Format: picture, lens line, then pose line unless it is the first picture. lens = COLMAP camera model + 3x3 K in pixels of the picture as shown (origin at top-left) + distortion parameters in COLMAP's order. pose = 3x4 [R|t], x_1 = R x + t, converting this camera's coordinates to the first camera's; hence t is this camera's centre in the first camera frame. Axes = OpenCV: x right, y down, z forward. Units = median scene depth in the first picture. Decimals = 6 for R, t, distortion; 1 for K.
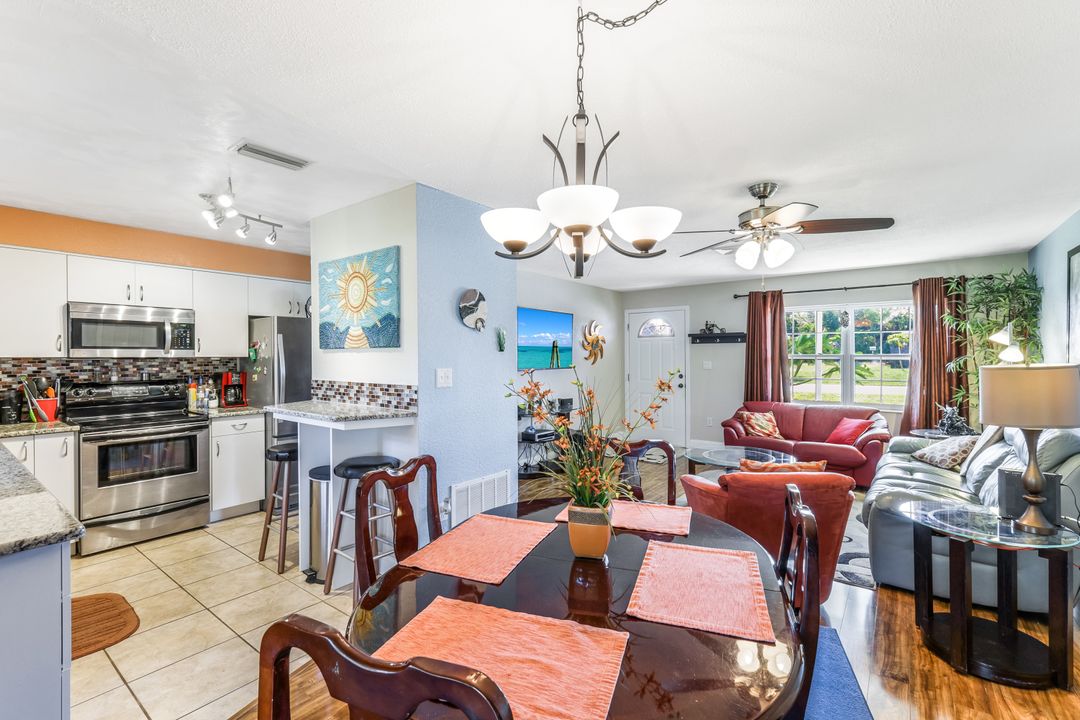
lens RADIAL K [[483.4, 0, 538.4], [0, 483.4, 358.8], [0, 0, 1]] dist [0.013011, -0.004616]
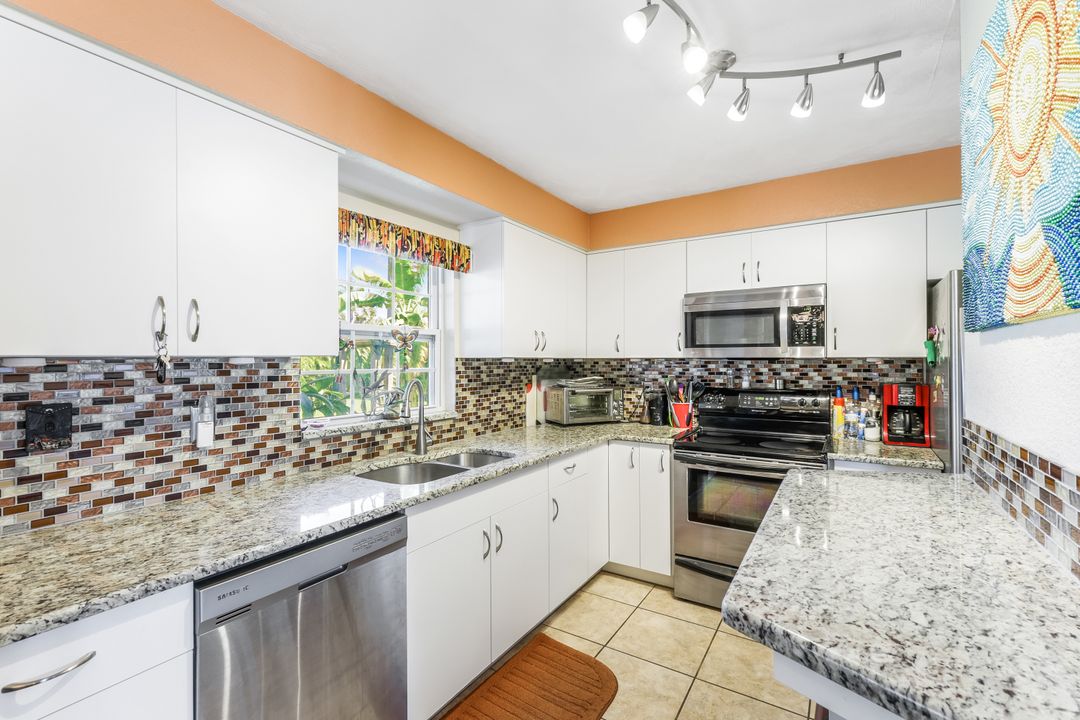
lens RADIAL K [[483.4, 0, 539.3], [0, 483.4, 358.7], [0, 0, 1]] dist [0.013011, -0.004616]
pose [[0.108571, 0.002466, -0.994086, -0.107990], [-0.004261, 0.999989, 0.002015, -0.001552], [0.994080, 0.004017, 0.108580, 0.517370]]
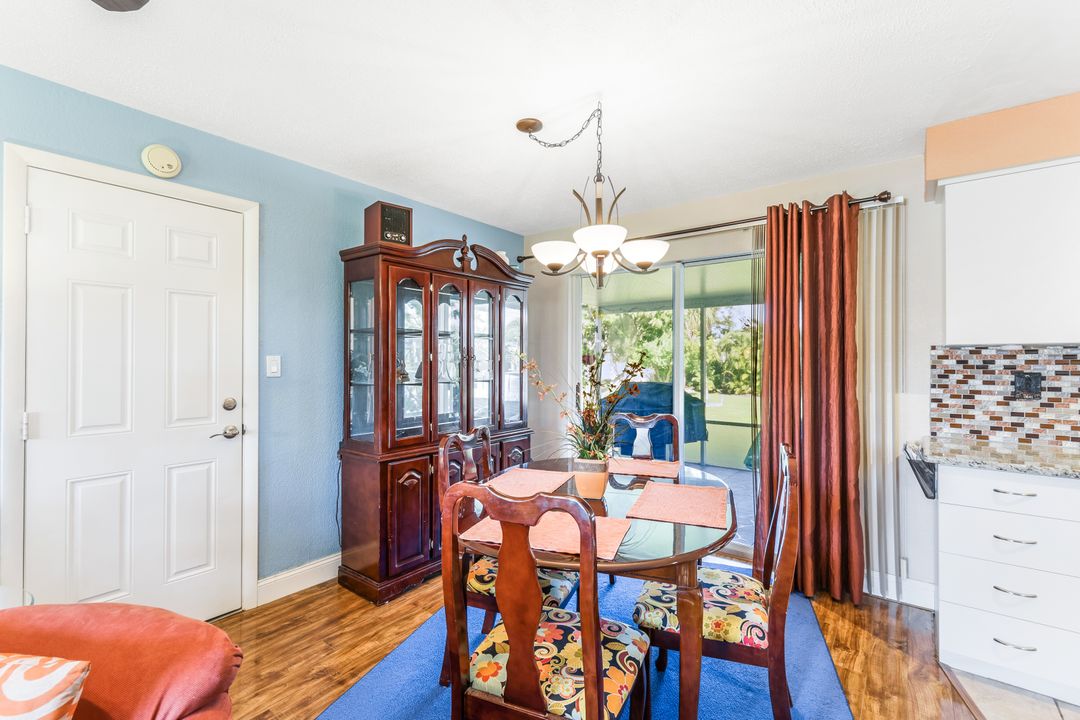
lens RADIAL K [[483.4, 0, 556.8], [0, 483.4, 356.7], [0, 0, 1]] dist [0.013011, -0.004616]
pose [[-0.999556, 0.000902, -0.029795, 0.077910], [0.000911, 1.000000, -0.000305, 0.011469], [0.029795, -0.000332, -0.999556, 0.755349]]
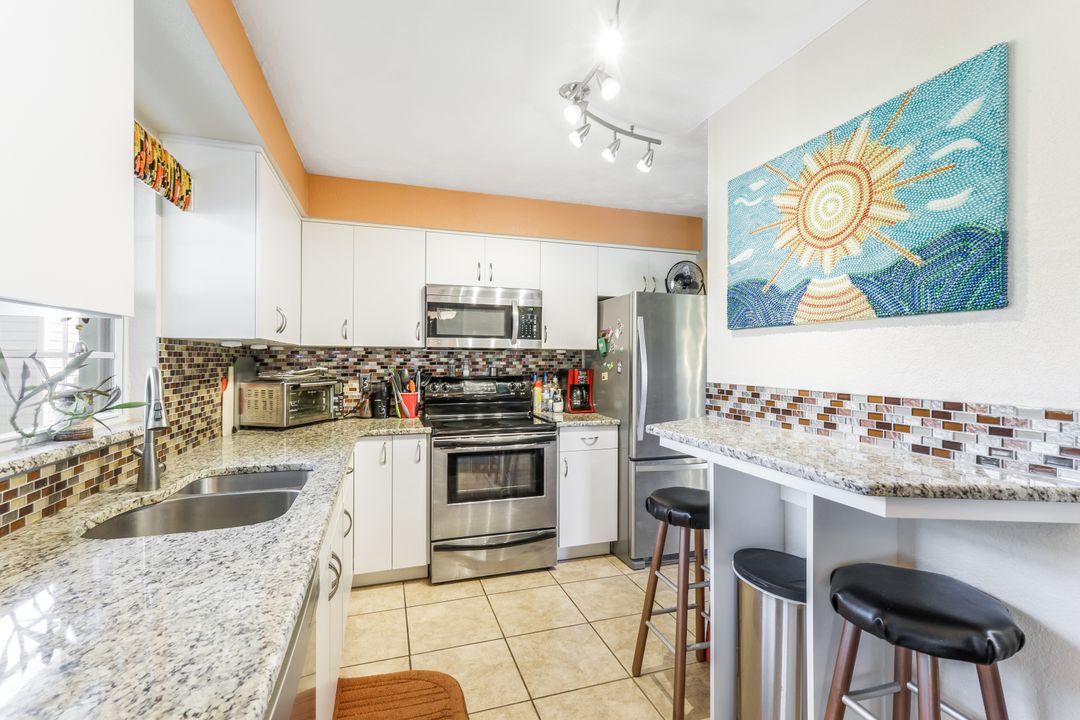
lens RADIAL K [[483.4, 0, 544.9], [0, 483.4, 360.0], [0, 0, 1]] dist [0.013011, -0.004616]
pose [[0.838524, 0.009338, -0.544784, -0.248066], [-0.011354, 0.999935, -0.000335, 0.014336], [0.544746, 0.006466, 0.838576, 0.309759]]
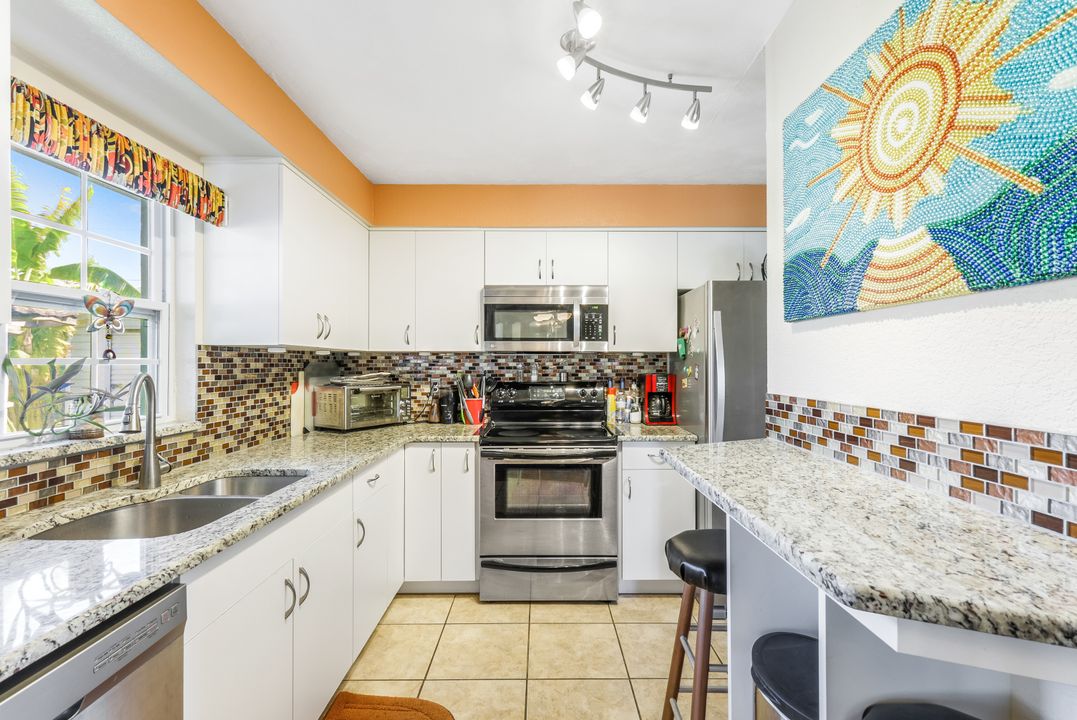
lens RADIAL K [[482.0, 0, 549.5], [0, 482.0, 361.0], [0, 0, 1]] dist [0.013011, -0.004616]
pose [[0.637569, 0.001259, -0.770392, -0.198740], [-0.007400, 0.999963, -0.004489, 0.013264], [0.770357, 0.008563, 0.637555, 0.443663]]
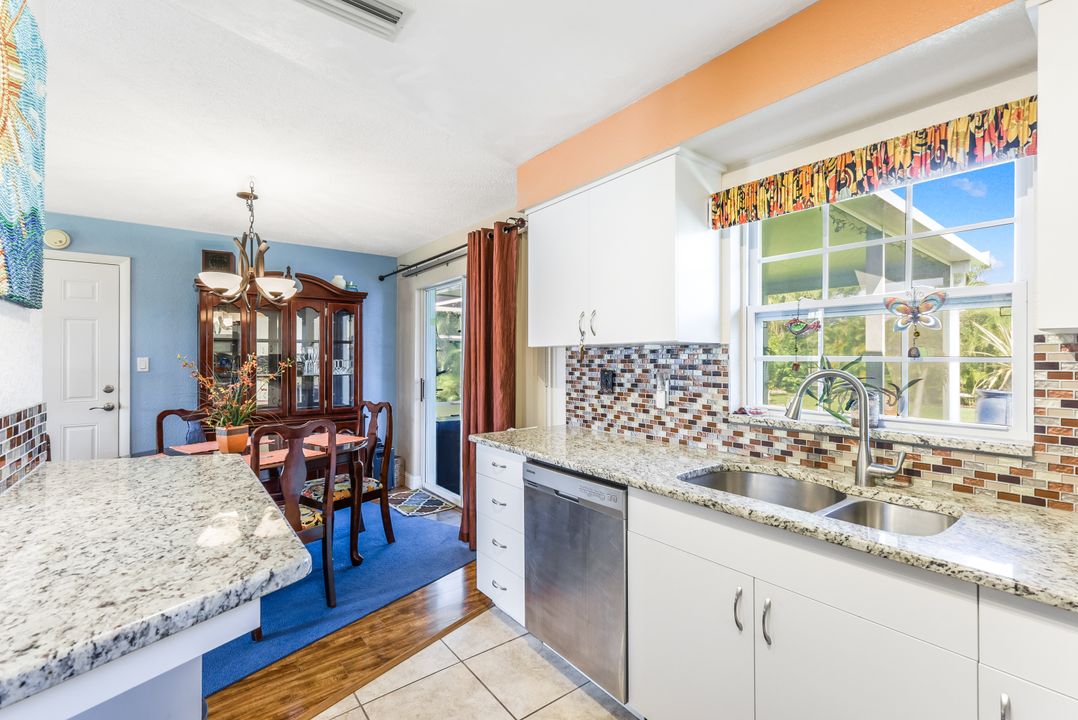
lens RADIAL K [[482.5, 0, 547.3], [0, 482.5, 357.9], [0, 0, 1]] dist [0.013011, -0.004616]
pose [[-0.972059, 0.004475, 0.234692, -0.514651], [0.006092, 0.999962, 0.006169, 0.009508], [-0.234656, 0.007426, -0.972050, 0.844943]]
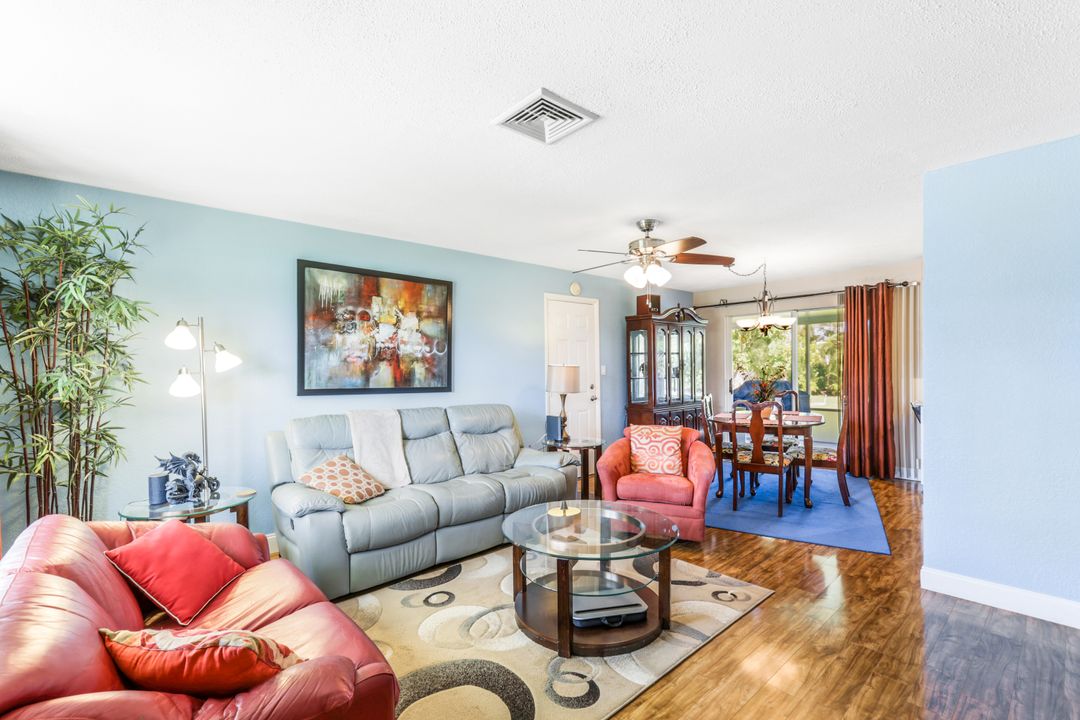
lens RADIAL K [[483.4, 0, 548.6], [0, 483.4, 370.7], [0, 0, 1]] dist [0.013011, -0.004616]
pose [[-0.986664, 0.016045, 0.161980, 0.333952], [0.018572, 0.999728, 0.014101, 0.002229], [-0.161709, 0.016921, -0.986693, 1.478747]]
